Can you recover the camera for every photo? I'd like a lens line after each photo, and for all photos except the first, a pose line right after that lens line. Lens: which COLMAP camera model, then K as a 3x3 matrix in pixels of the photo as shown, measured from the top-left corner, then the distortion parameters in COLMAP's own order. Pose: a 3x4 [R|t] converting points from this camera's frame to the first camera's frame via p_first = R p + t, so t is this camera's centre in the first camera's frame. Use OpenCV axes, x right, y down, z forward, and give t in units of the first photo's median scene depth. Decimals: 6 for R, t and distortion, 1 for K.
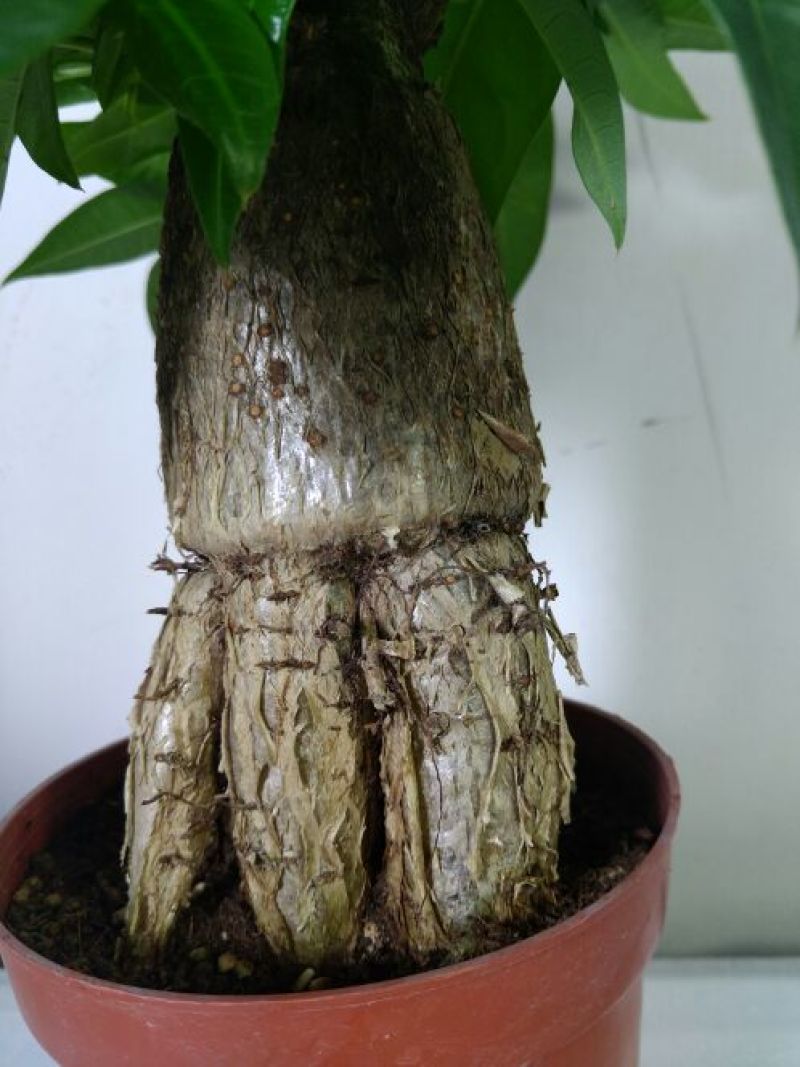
lens RADIAL K [[905.4, 0, 399.4], [0, 905.4, 538.6], [0, 0, 1]] dist [-0.016613, -0.018070]
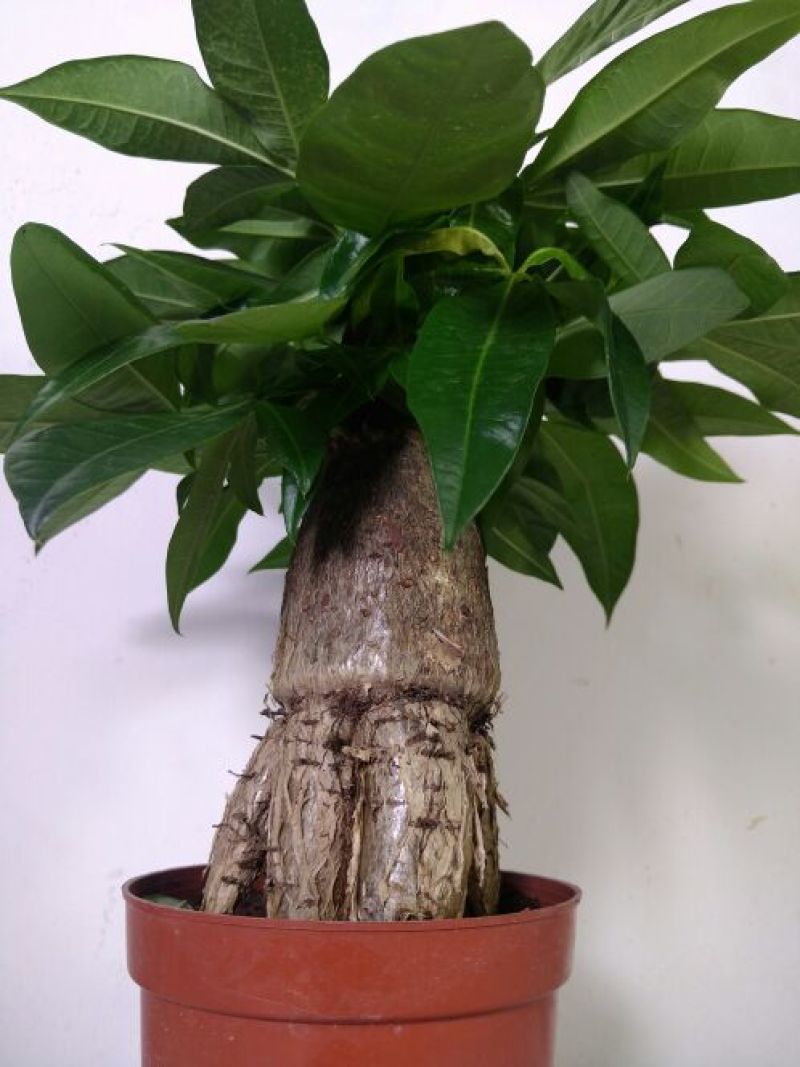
lens RADIAL K [[905.4, 0, 397.7], [0, 905.4, 532.4], [0, 0, 1]] dist [-0.016613, -0.018070]
pose [[0.937933, 0.018948, -0.346298, 0.629138], [-0.149044, 0.923621, -0.353144, 0.316559], [0.313157, 0.382839, 0.869119, -0.617440]]
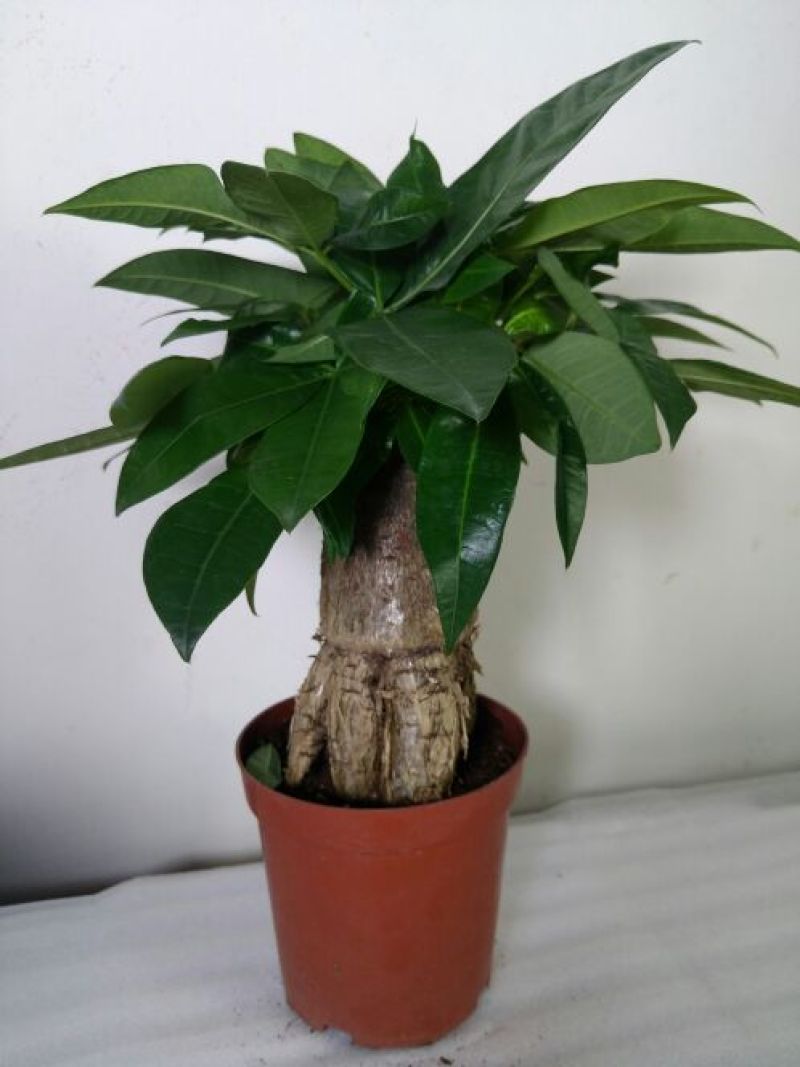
lens RADIAL K [[905.4, 0, 404.4], [0, 905.4, 530.2], [0, 0, 1]] dist [-0.016613, -0.018070]
pose [[0.952188, 0.131216, -0.275898, 0.688710], [-0.110425, 0.989832, 0.089658, -0.575718], [0.284857, -0.054906, 0.956996, -1.448957]]
